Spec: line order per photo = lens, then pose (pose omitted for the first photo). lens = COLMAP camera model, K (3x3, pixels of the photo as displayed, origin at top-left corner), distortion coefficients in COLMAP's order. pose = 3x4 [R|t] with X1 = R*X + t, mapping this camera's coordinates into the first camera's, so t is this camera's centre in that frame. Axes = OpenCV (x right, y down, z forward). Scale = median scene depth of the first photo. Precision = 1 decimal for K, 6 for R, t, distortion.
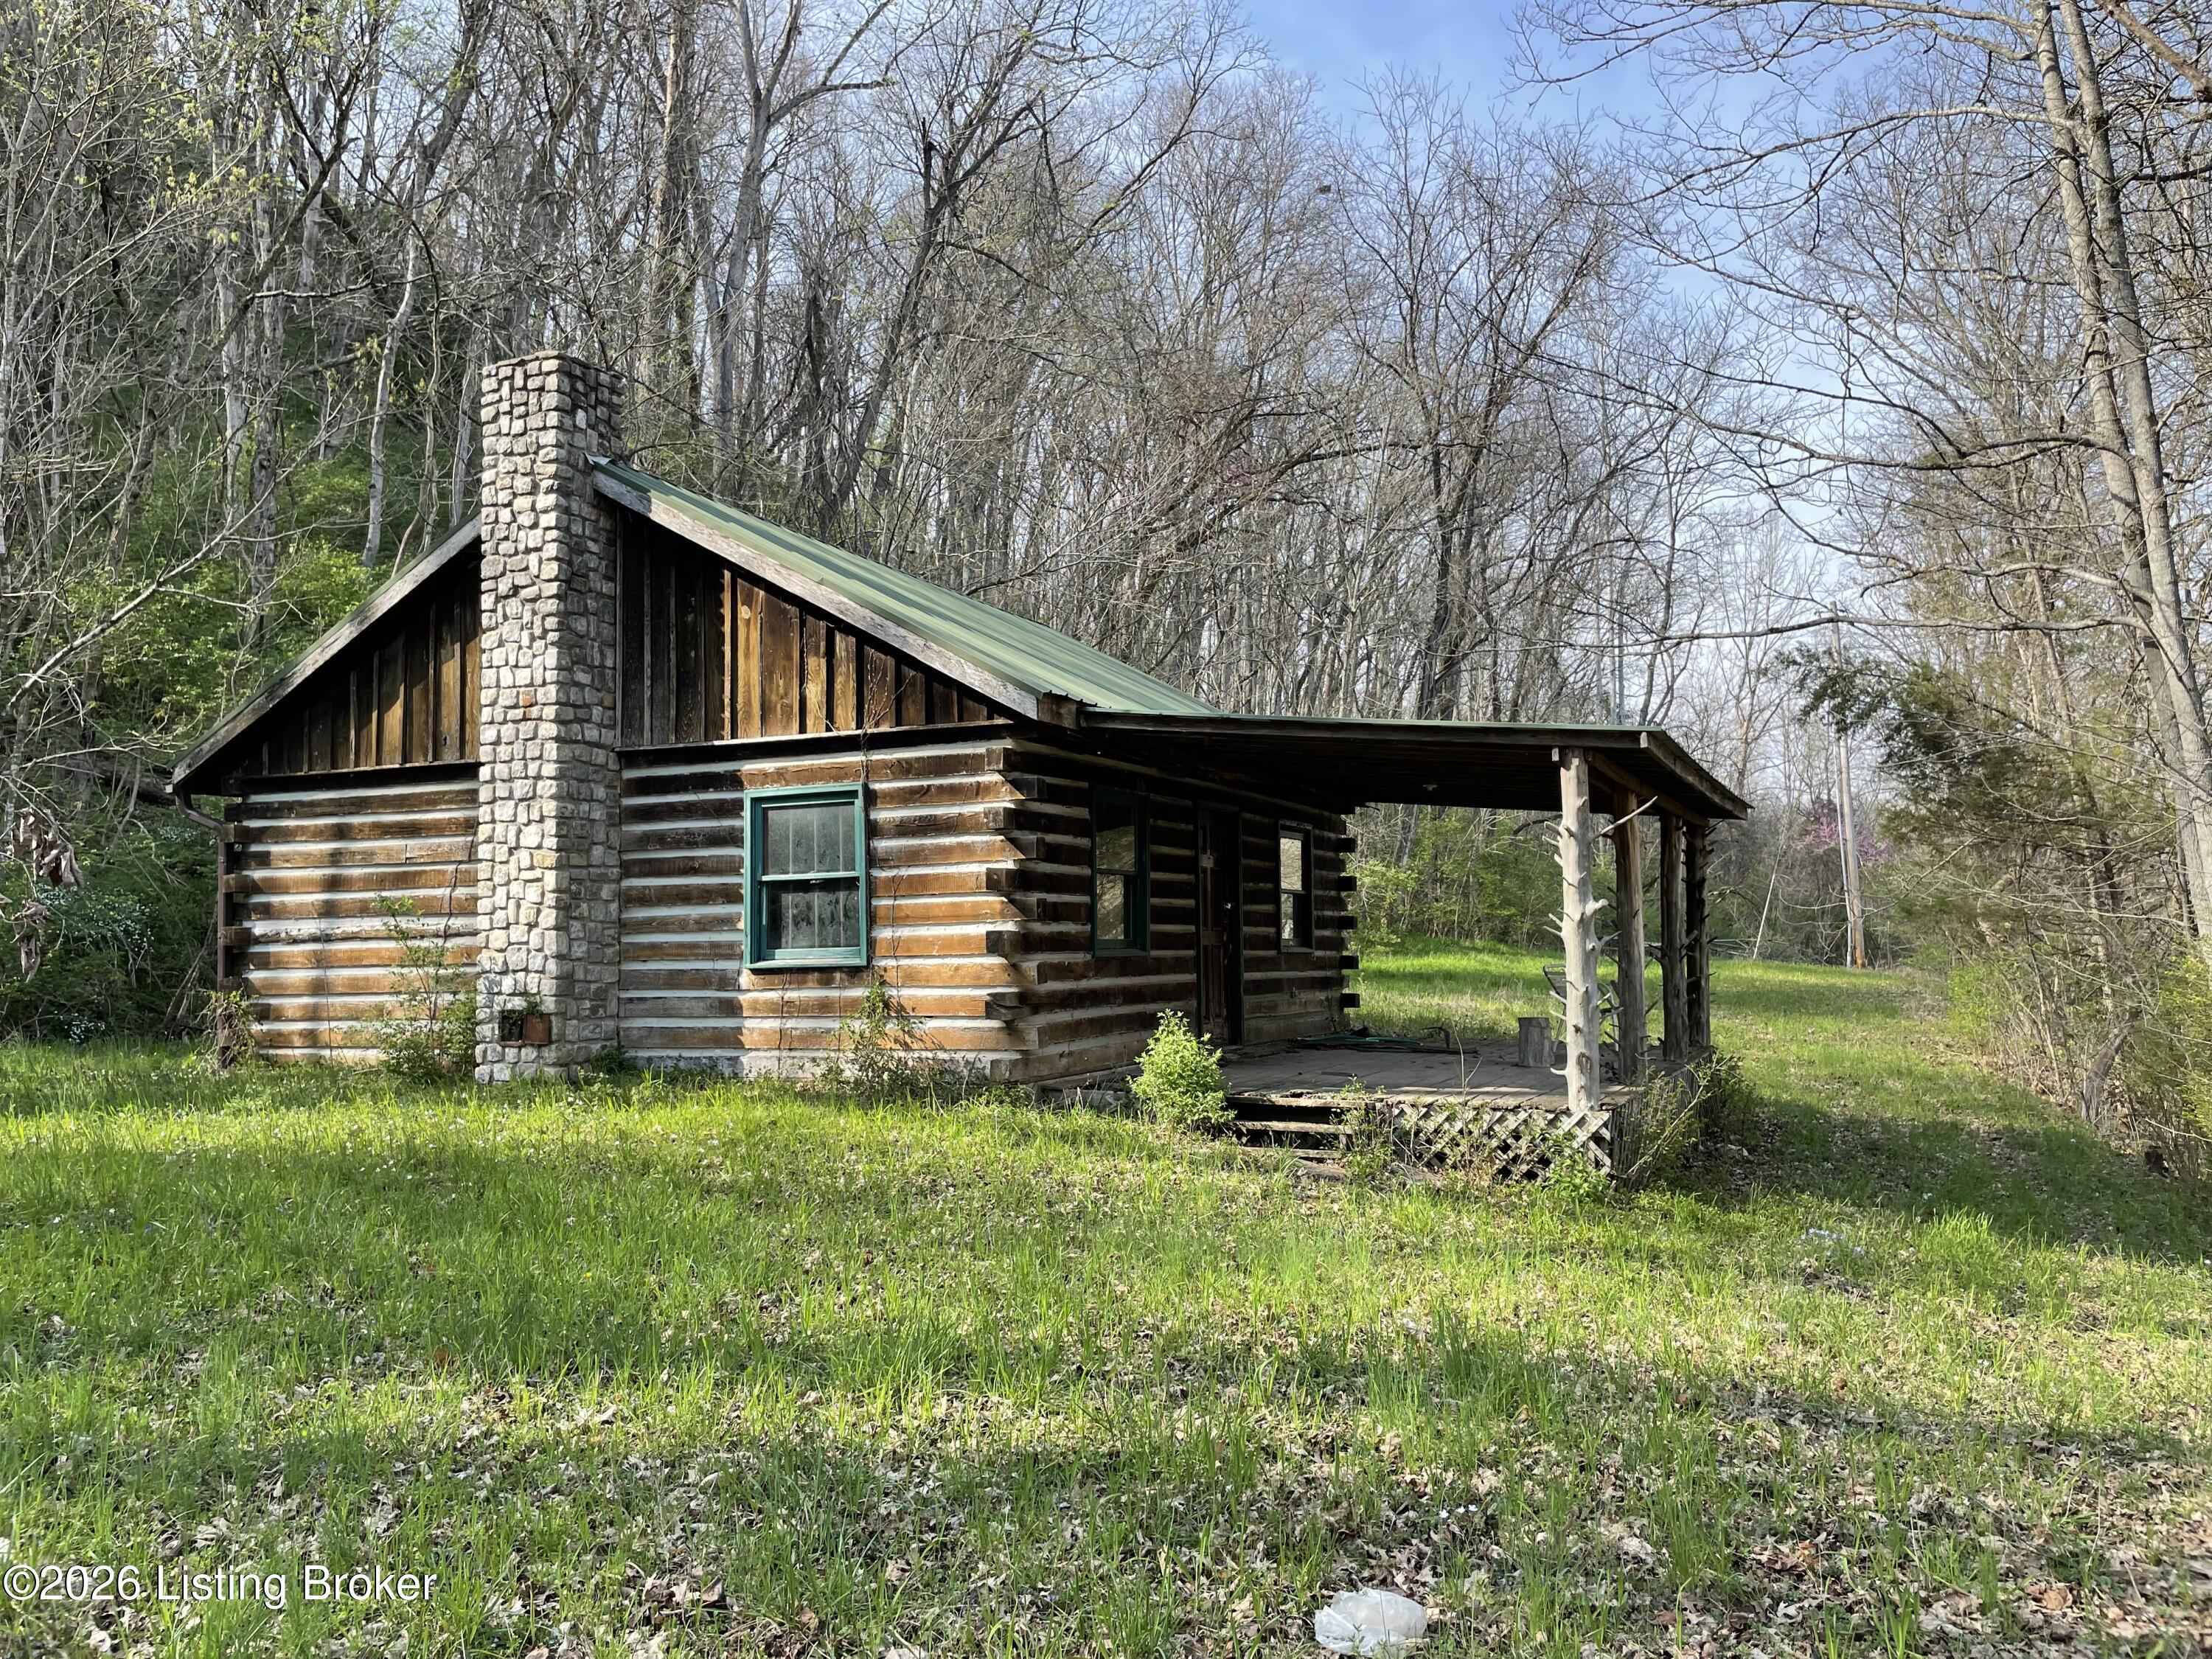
lens RADIAL K [[1666.0, 0, 1104.6], [0, 1666.0, 827.5], [0, 0, 1]] dist [0.082844, -0.107257]
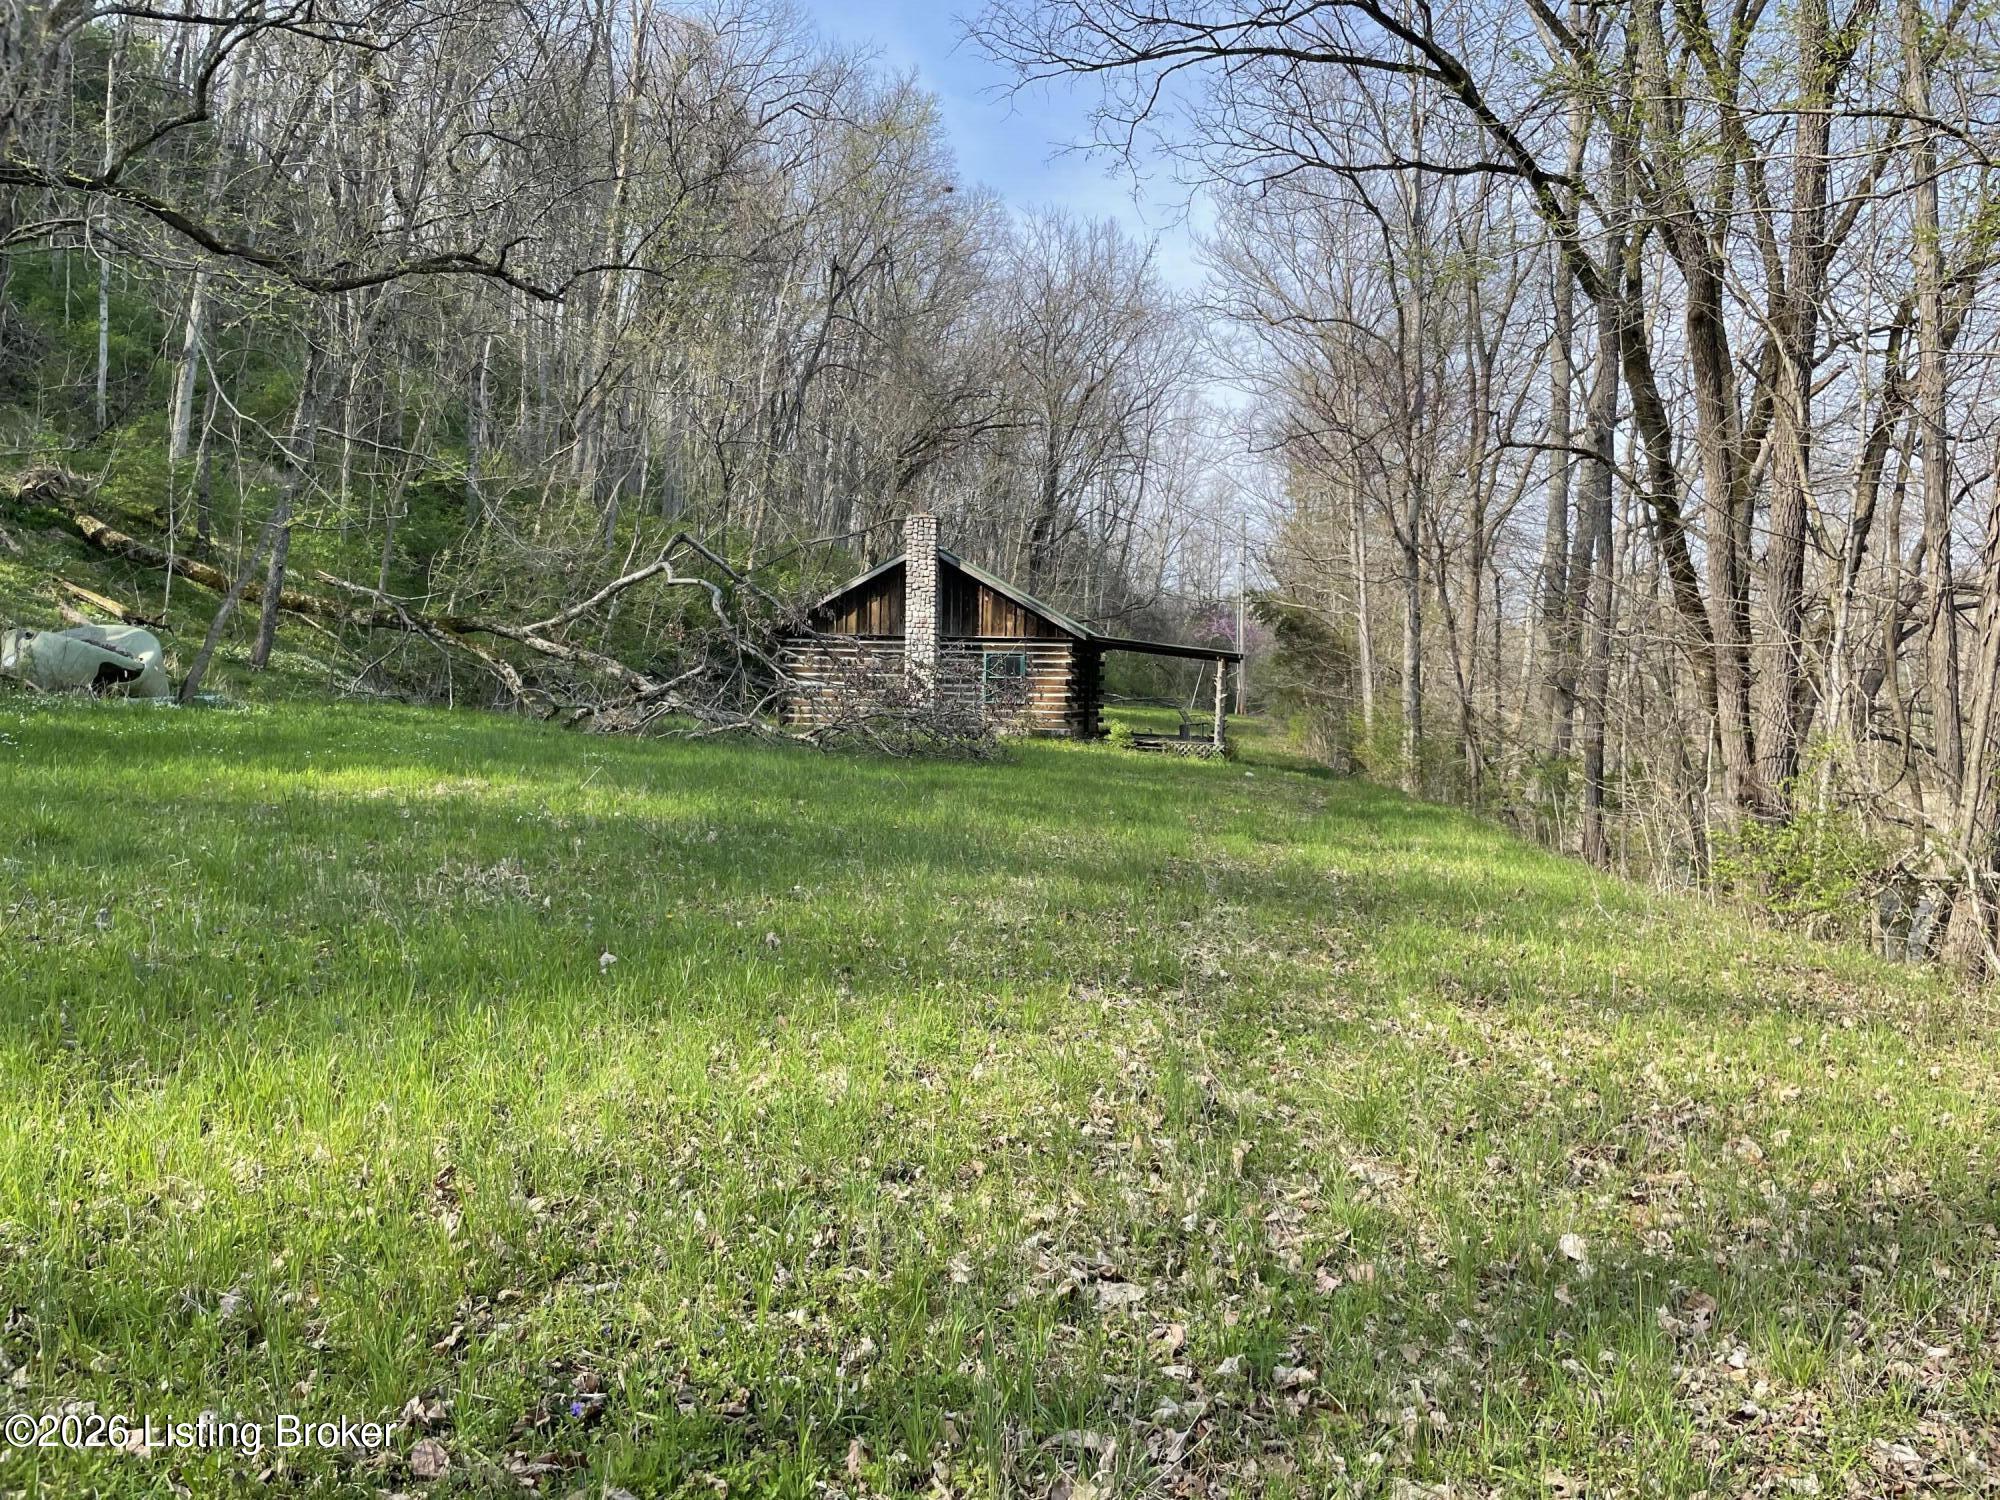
lens RADIAL K [[1506.4, 0, 998.7], [0, 1506.4, 748.2], [0, 0, 1]] dist [0.082844, -0.107257]
pose [[0.959390, 0.025241, 0.280952, -1.054527], [-0.056750, 0.992895, 0.104589, -0.149800], [-0.276316, -0.116286, 0.954006, -1.977691]]
